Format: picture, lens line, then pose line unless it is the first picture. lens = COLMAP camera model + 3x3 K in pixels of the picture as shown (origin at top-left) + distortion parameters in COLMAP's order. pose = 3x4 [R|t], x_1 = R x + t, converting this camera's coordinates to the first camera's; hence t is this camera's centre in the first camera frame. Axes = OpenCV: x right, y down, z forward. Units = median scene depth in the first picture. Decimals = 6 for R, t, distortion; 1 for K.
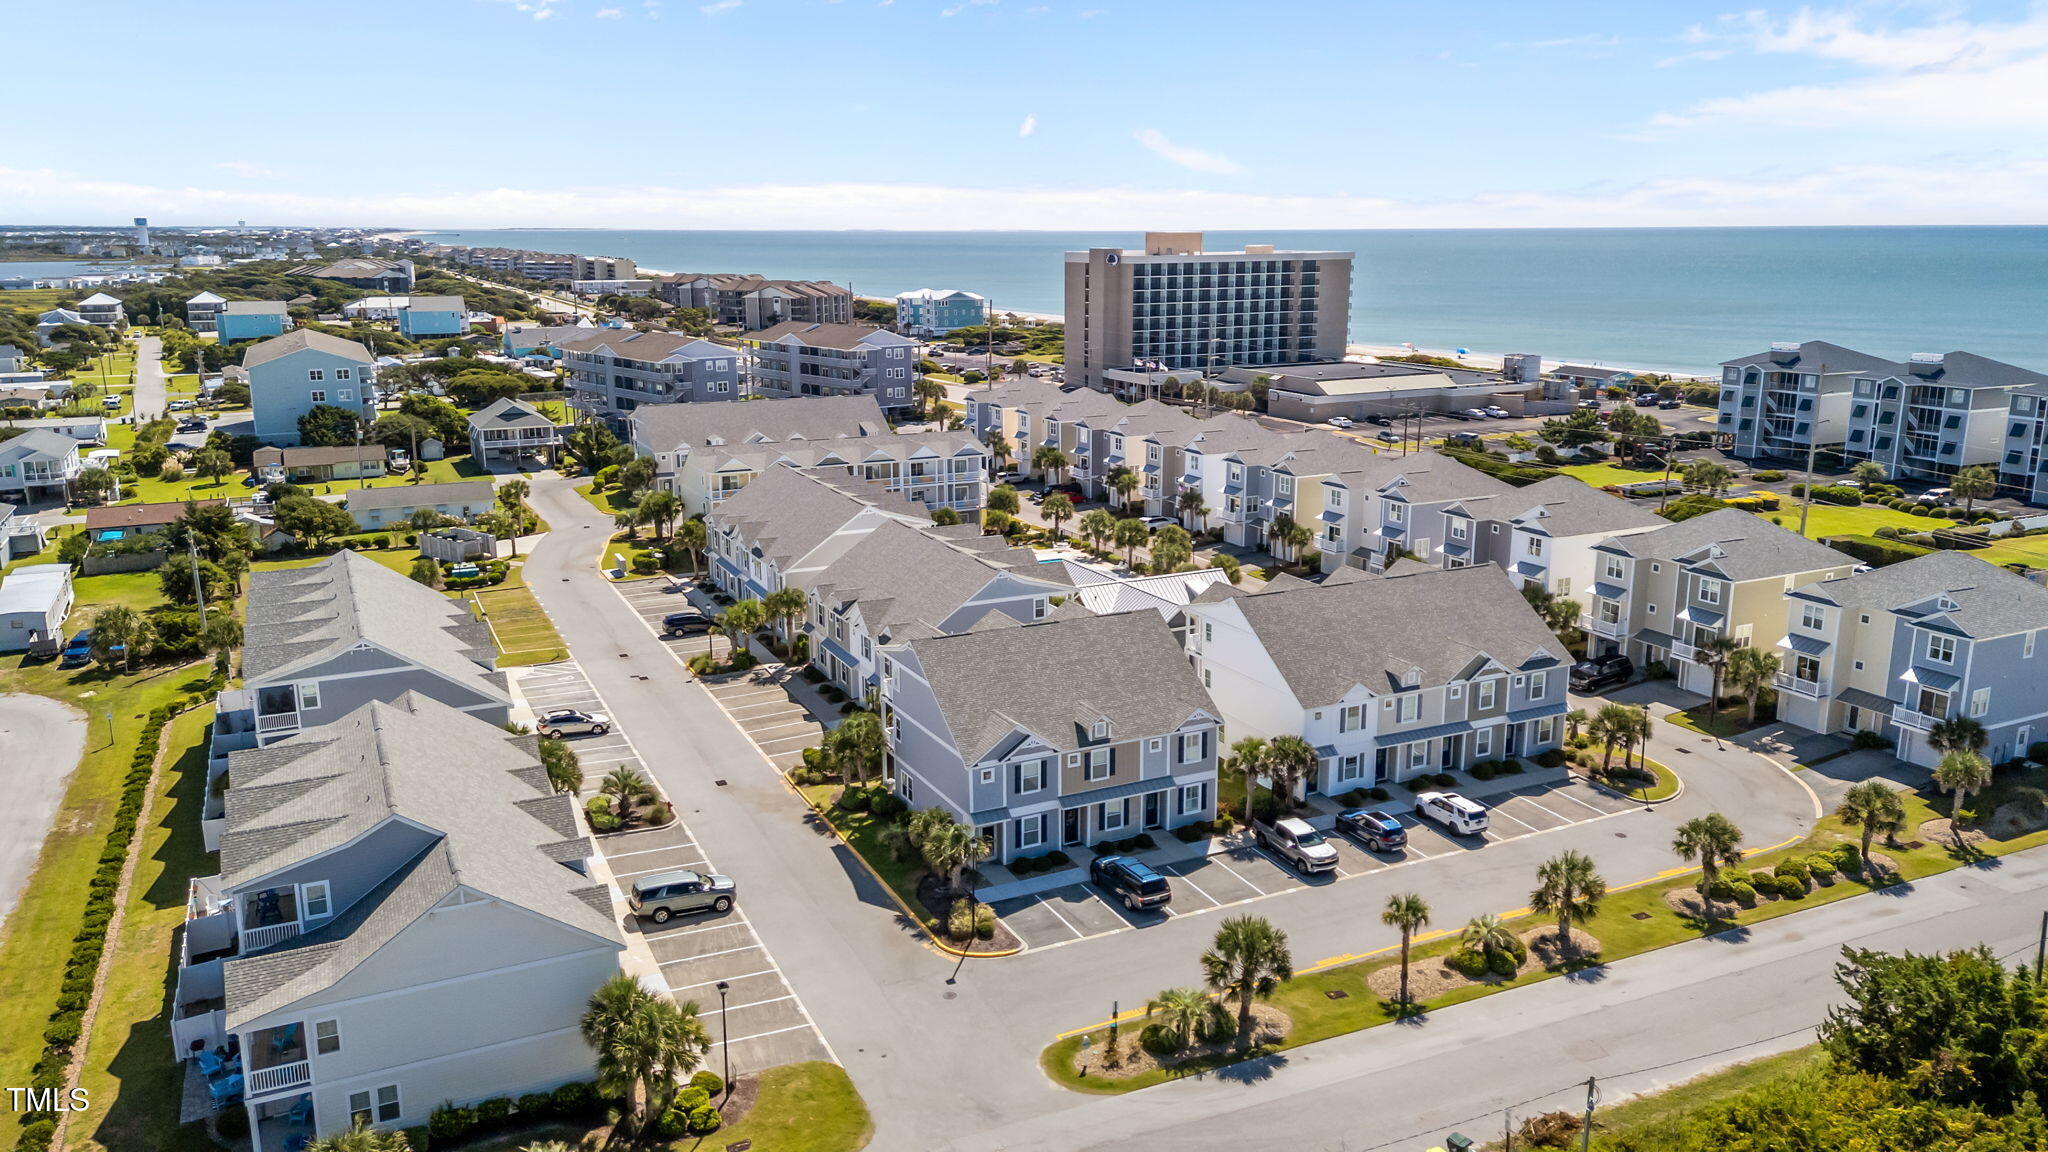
lens RADIAL K [[1536.3, 0, 1037.3], [0, 1536.3, 580.2], [0, 0, 1]] dist [0.069126, -0.056733]
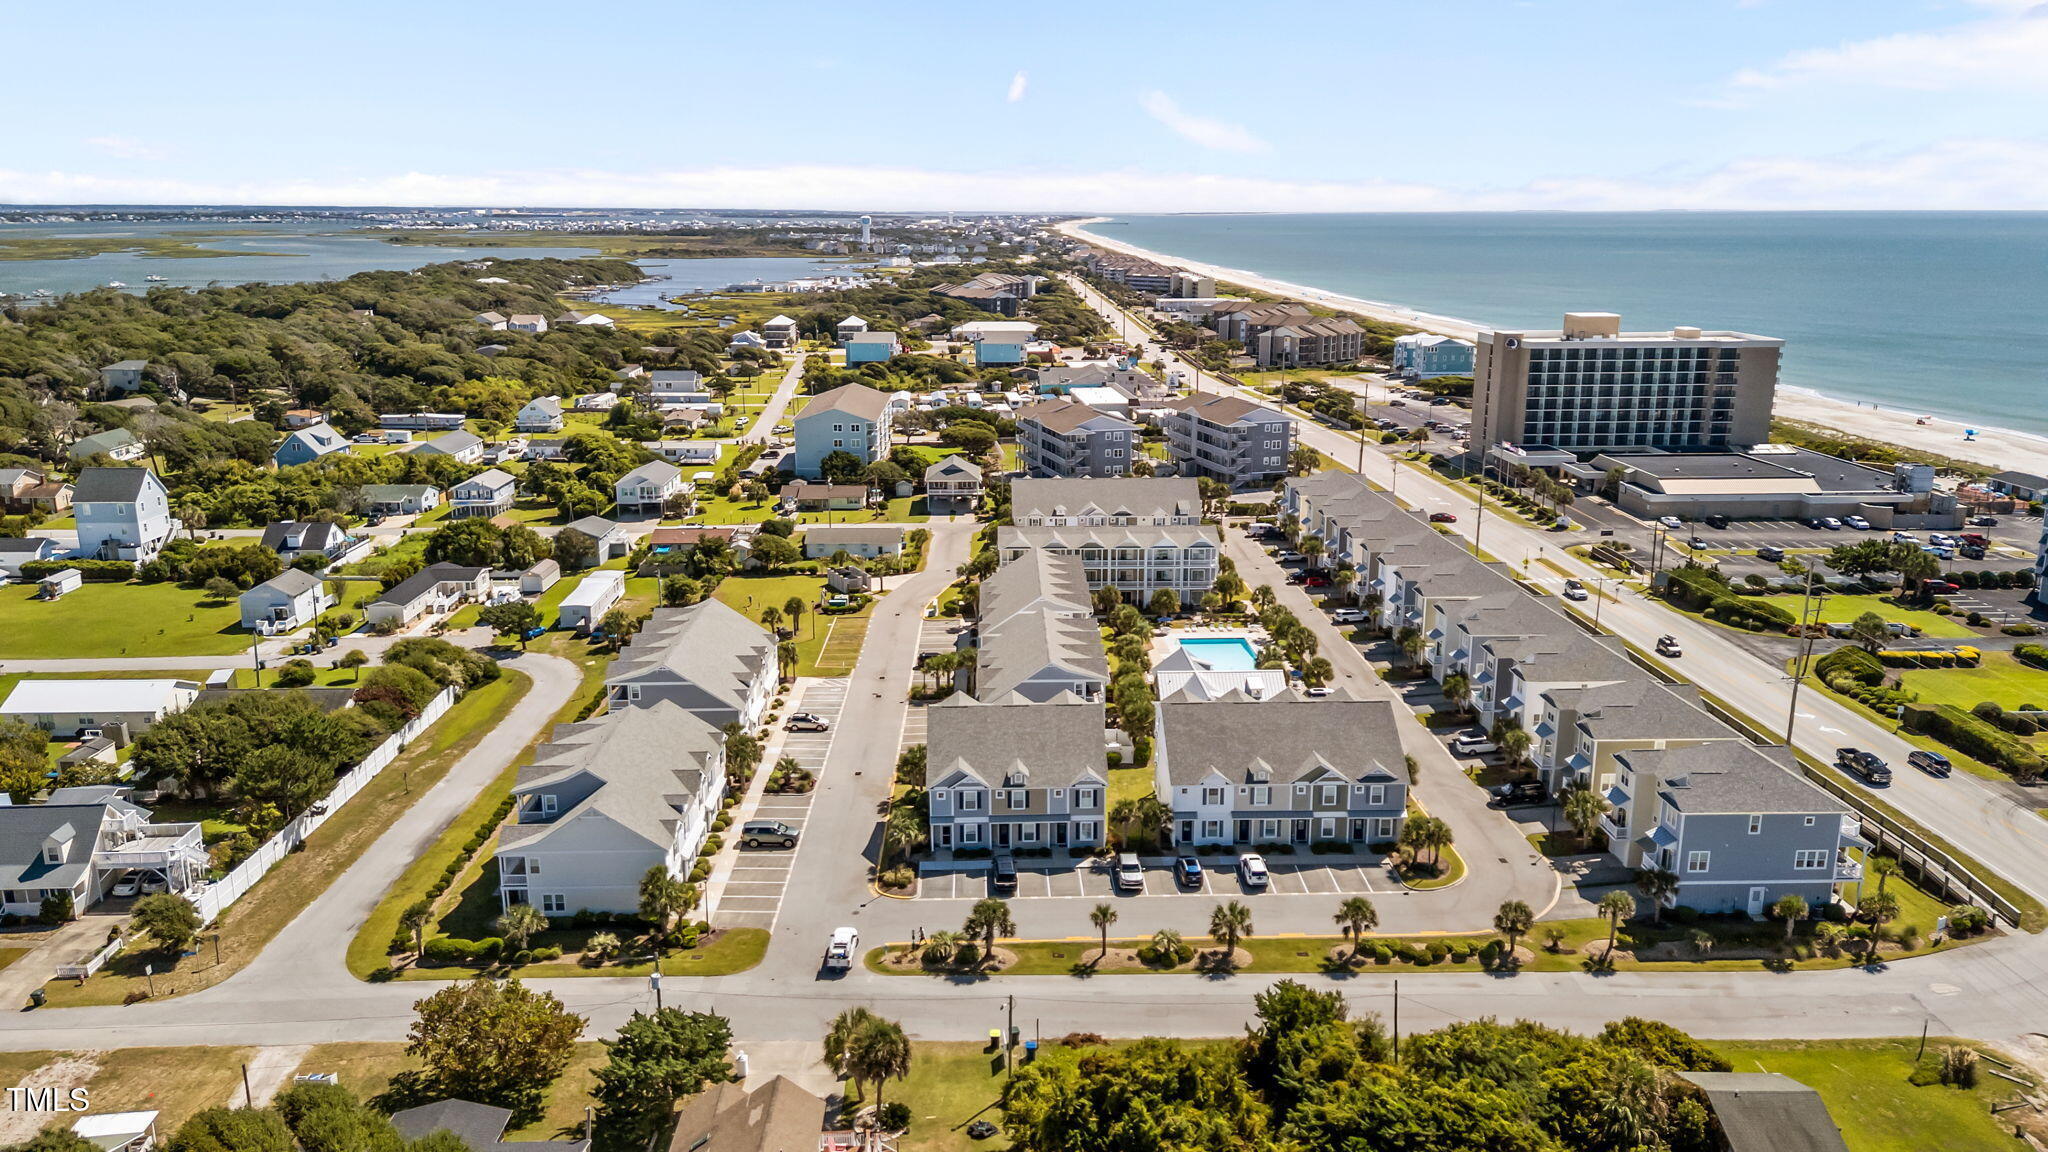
lens RADIAL K [[1536.3, 0, 1022.9], [0, 1536.3, 571.2], [0, 0, 1]] dist [0.069126, -0.056733]
pose [[0.909405, 0.100561, -0.403572, 0.574907], [-0.096740, 0.994860, 0.029905, -0.143630], [0.404505, 0.011845, 0.914459, -0.410893]]
